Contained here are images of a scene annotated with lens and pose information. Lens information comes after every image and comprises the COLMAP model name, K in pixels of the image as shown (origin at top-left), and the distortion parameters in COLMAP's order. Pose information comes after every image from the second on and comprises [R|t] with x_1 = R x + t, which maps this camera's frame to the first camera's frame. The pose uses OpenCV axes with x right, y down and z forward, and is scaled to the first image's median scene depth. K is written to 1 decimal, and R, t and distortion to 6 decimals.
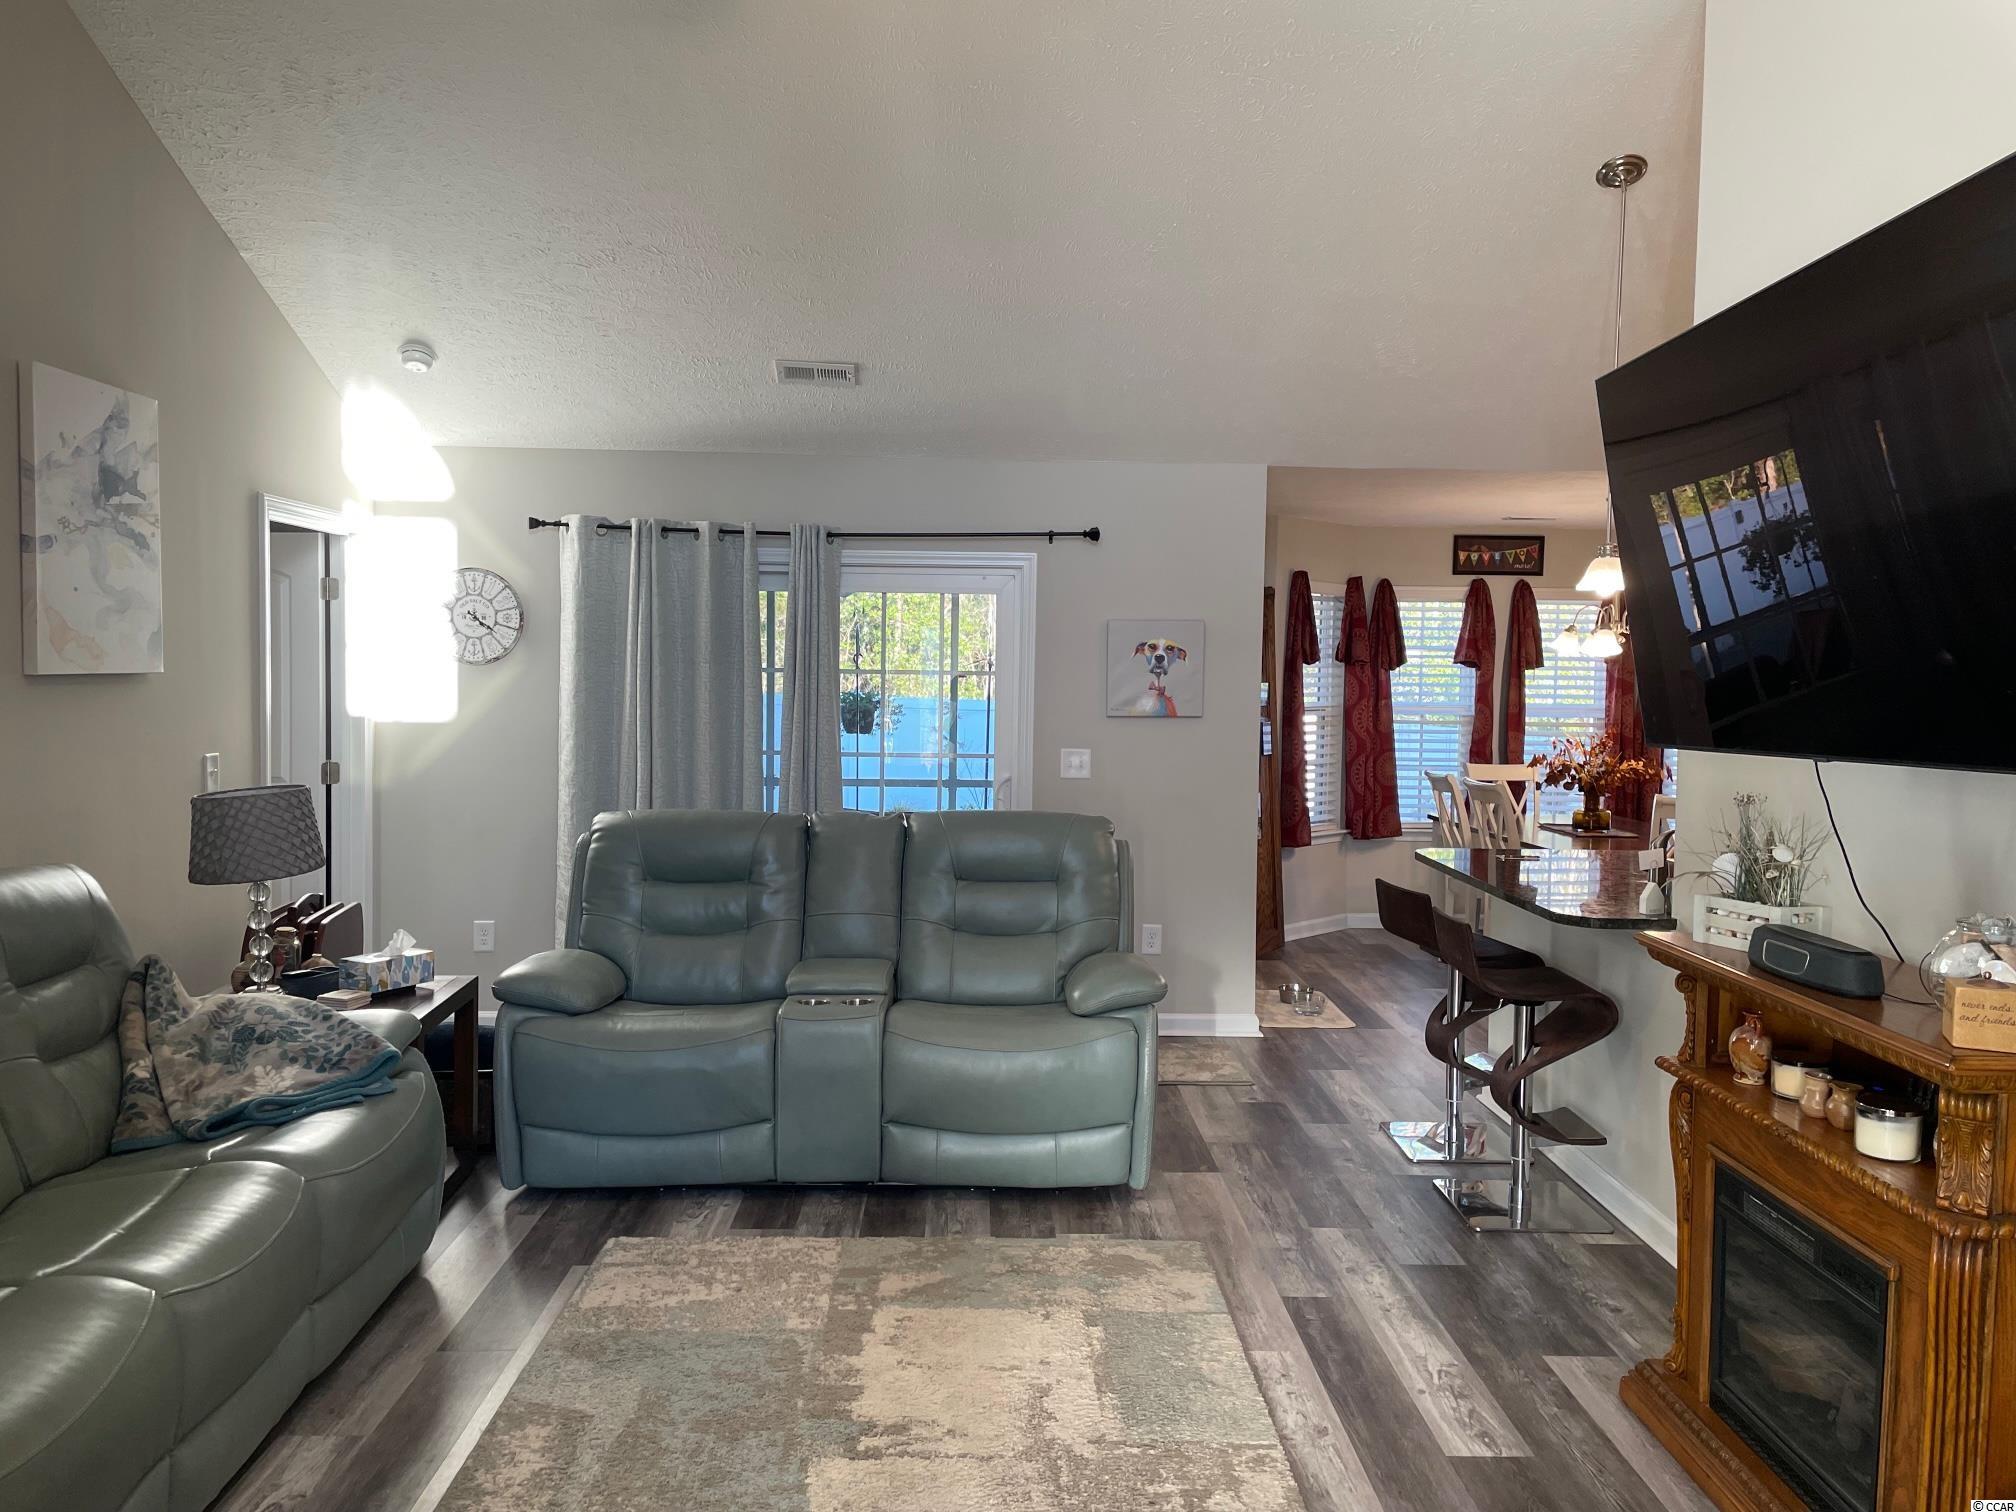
lens RADIAL K [[1511.6, 0, 1027.8], [0, 1511.6, 736.2], [0, 0, 1]] dist [0.103582, -0.128417]
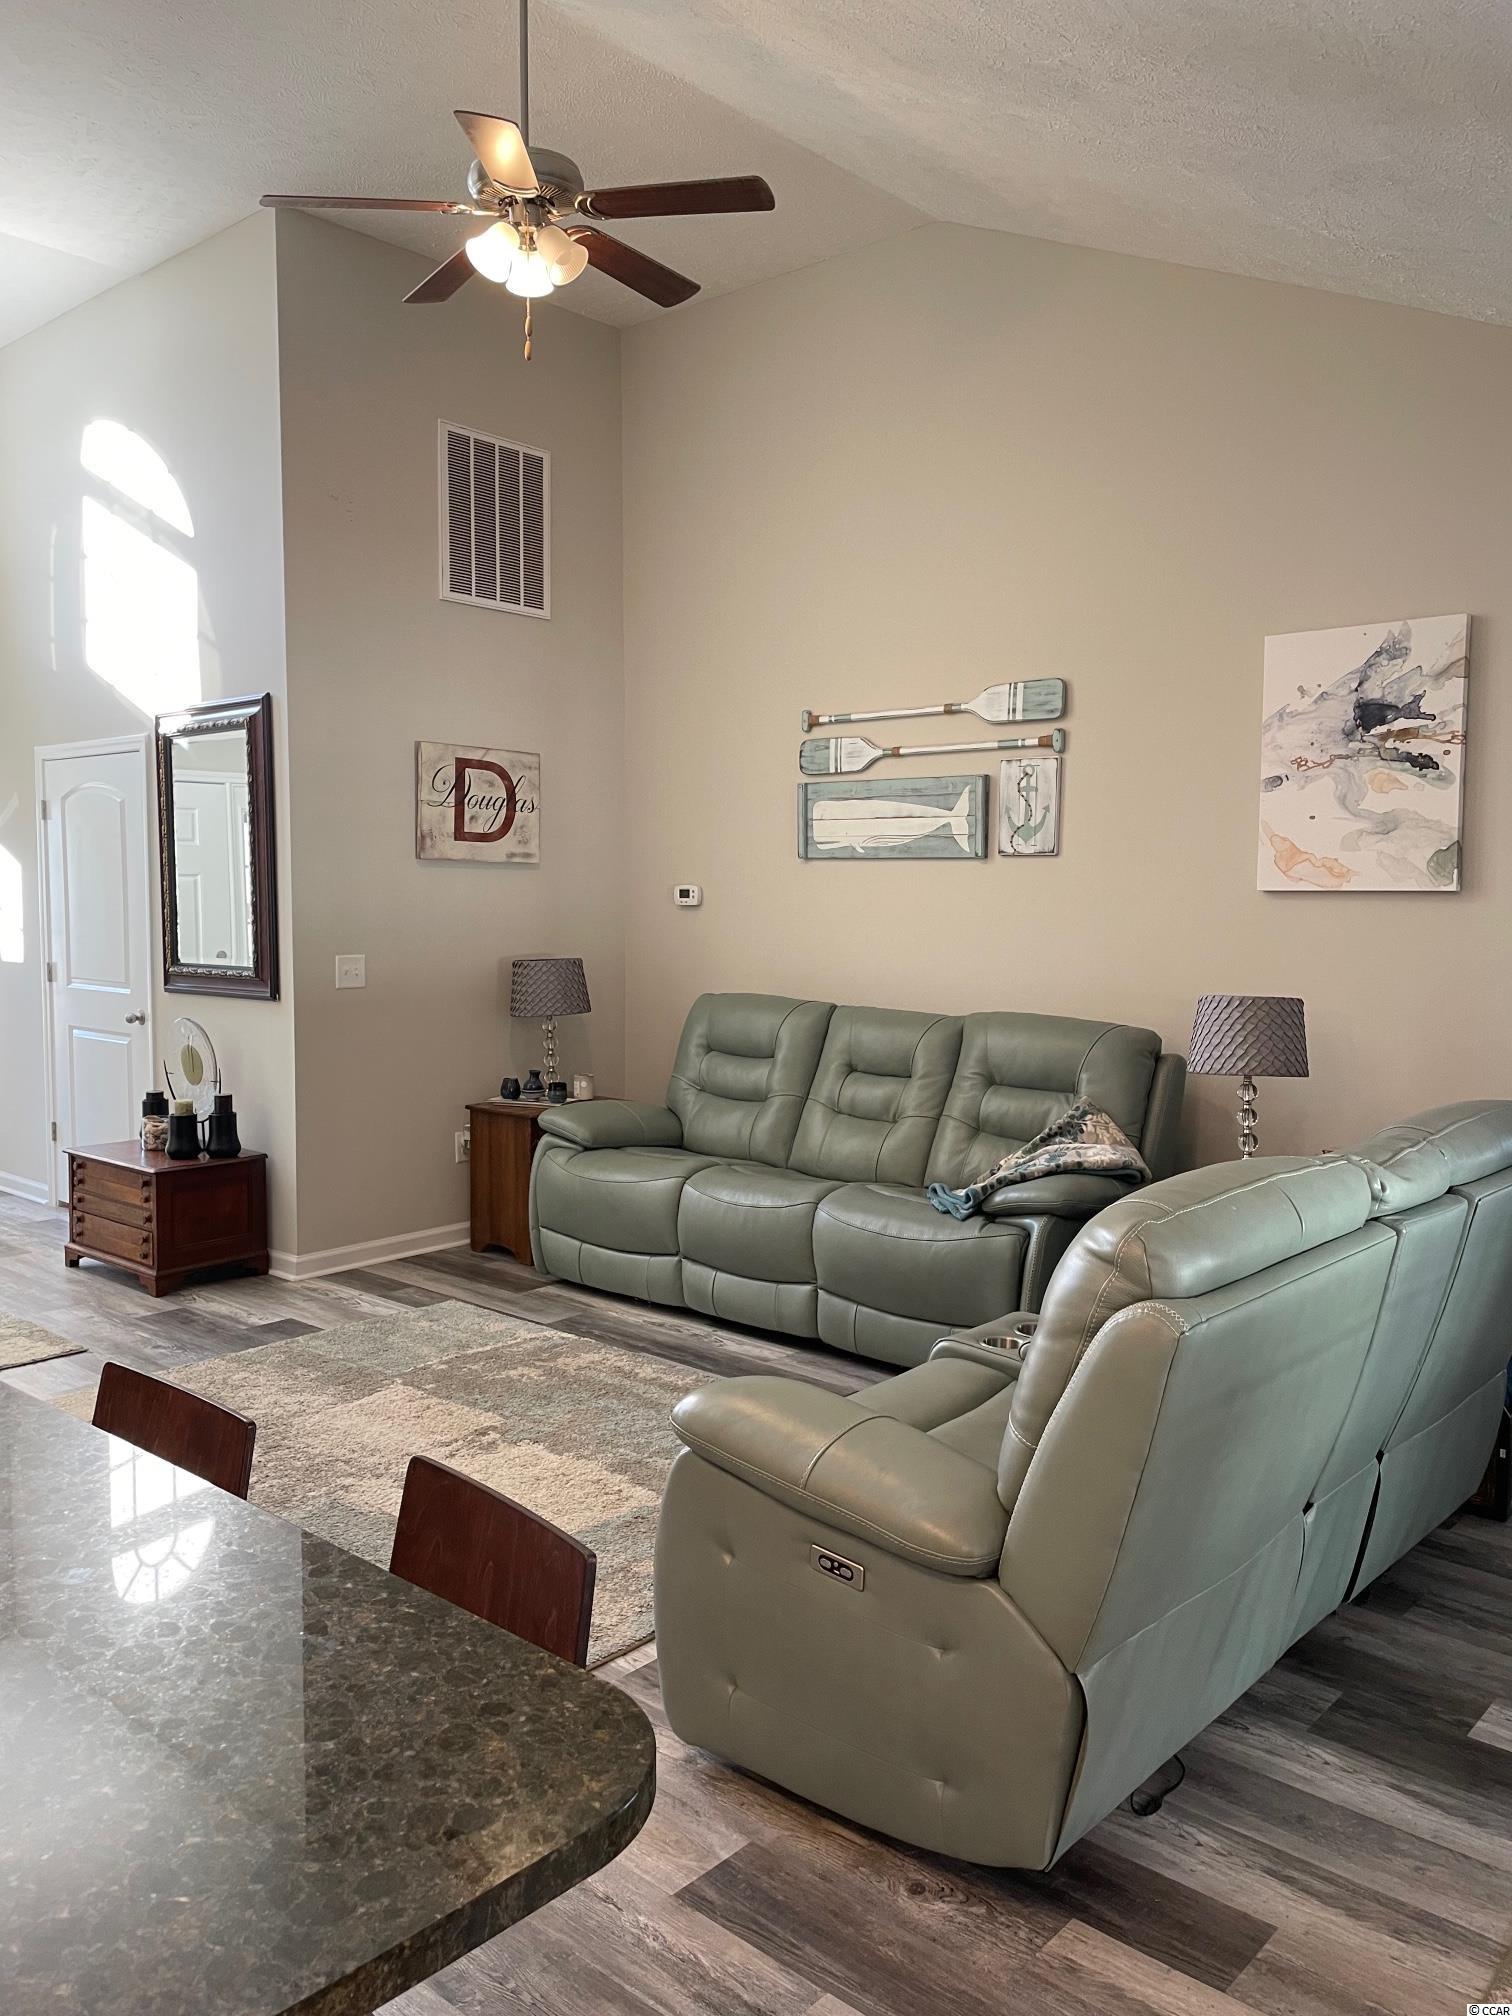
lens RADIAL K [[1524.9, 0, 764.6], [0, 1524.9, 1007.9], [0, 0, 1]] dist [0.129573, -0.171023]
pose [[-0.692388, 0.033378, -0.720753, 0.492974], [-0.054055, 0.993723, 0.097946, -0.042977], [0.719498, 0.106777, -0.686238, 1.458100]]
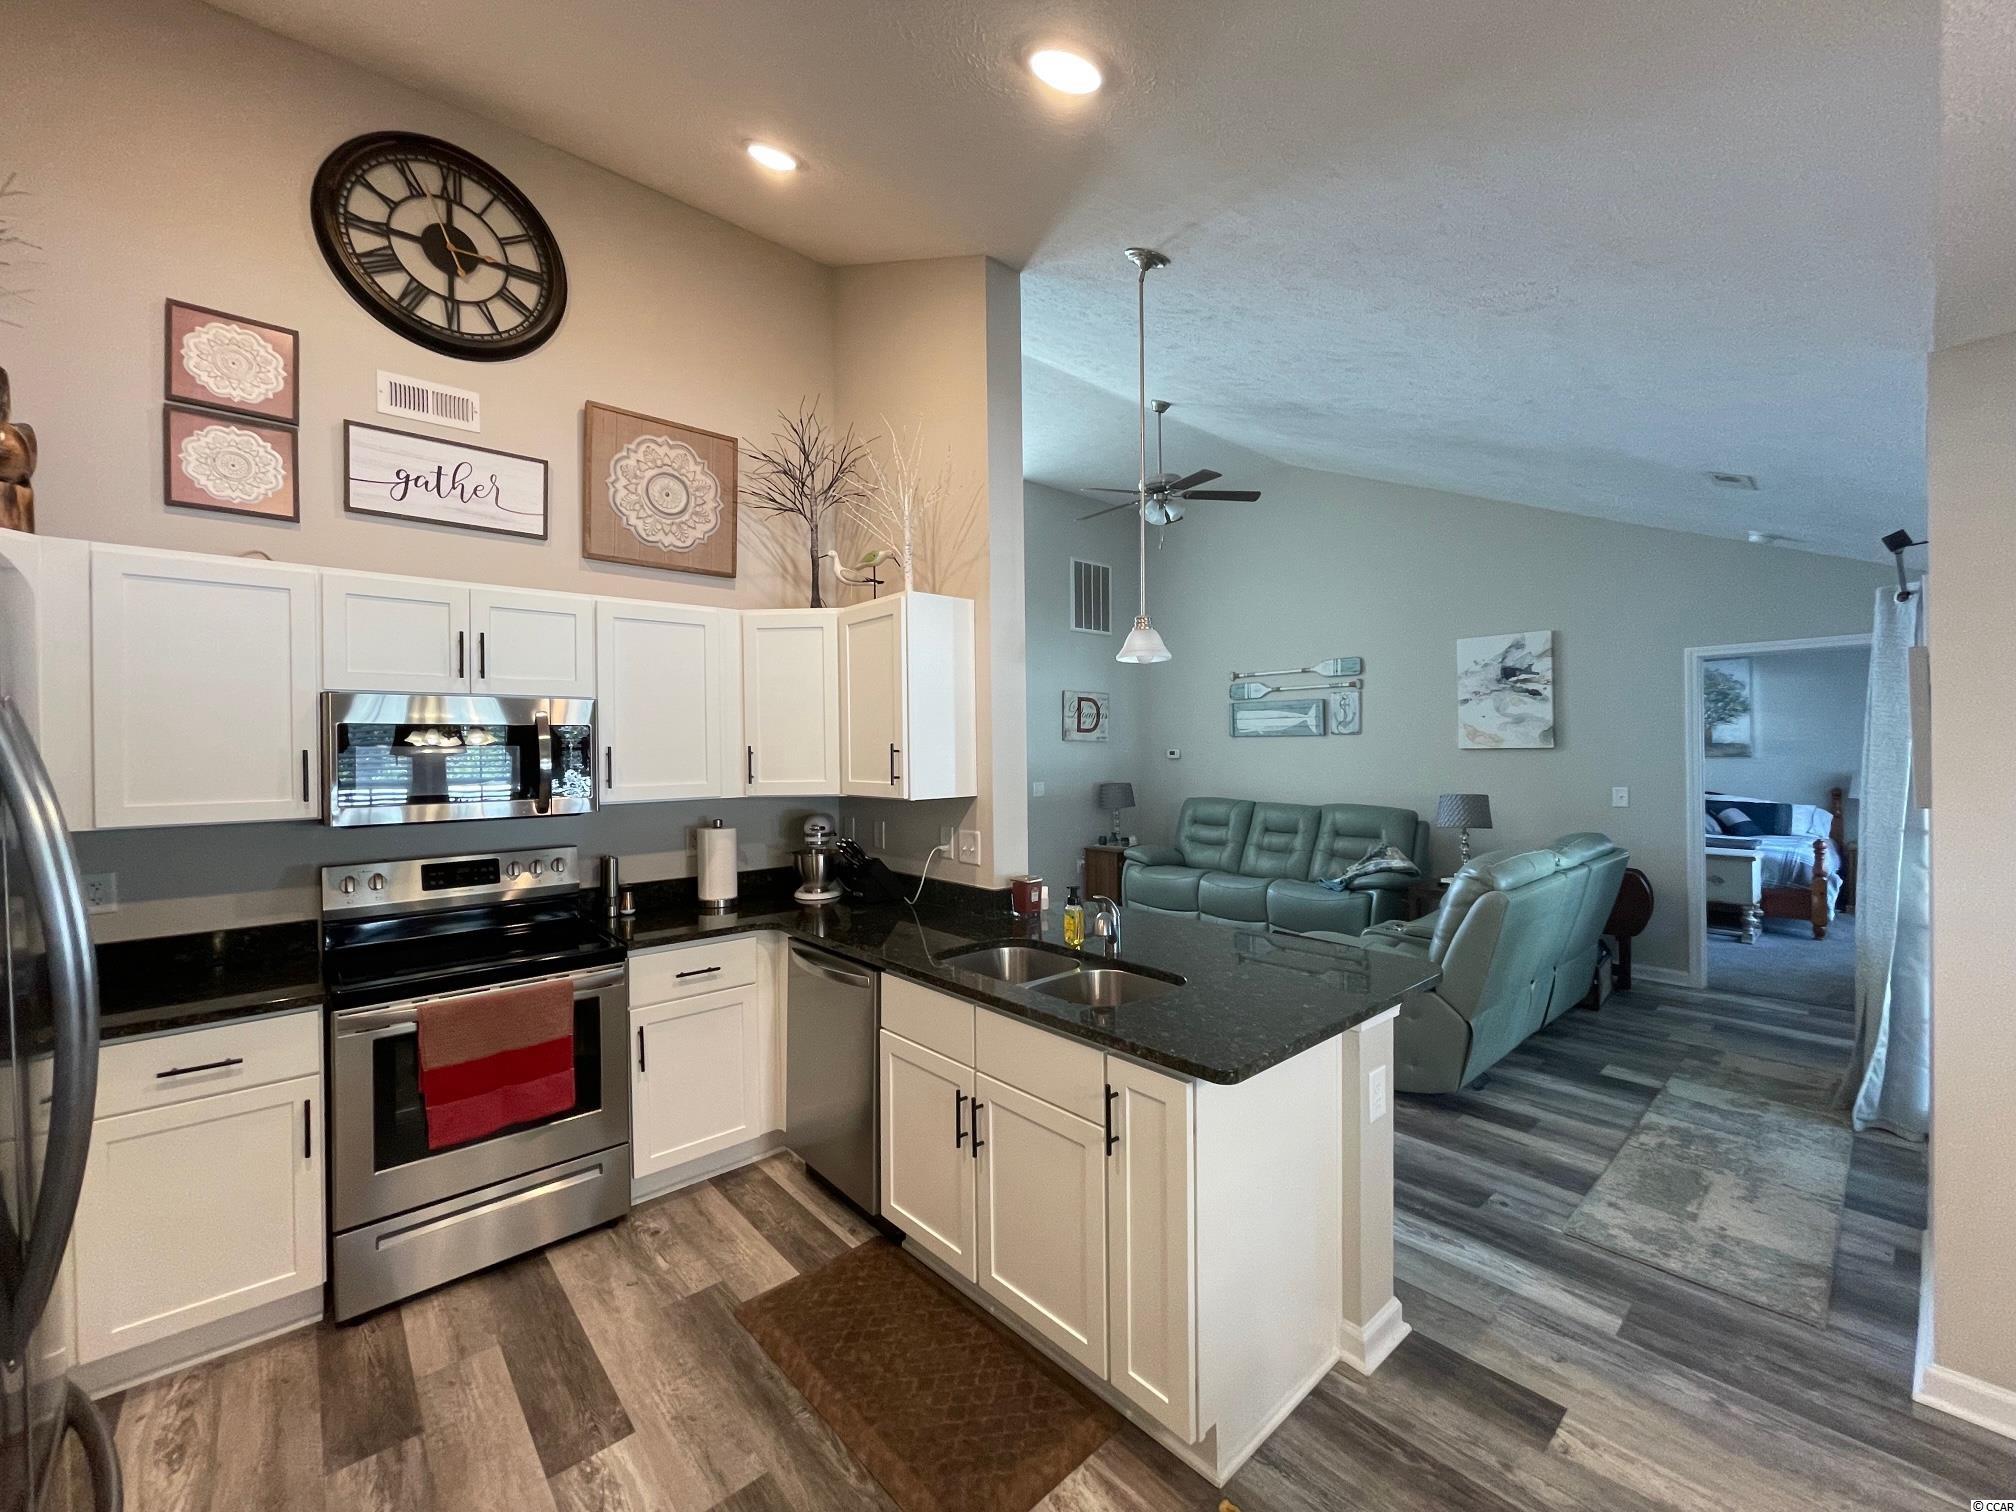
lens RADIAL K [[816.4, 0, 1008.0], [0, 816.4, 756.0], [0, 0, 1]] dist [-0.001803, -0.000071]
pose [[-0.776961, -0.002746, -0.629542, 0.876314], [-0.032085, 0.998864, 0.035242, -0.048697], [0.628730, 0.047580, -0.776166, 1.519648]]
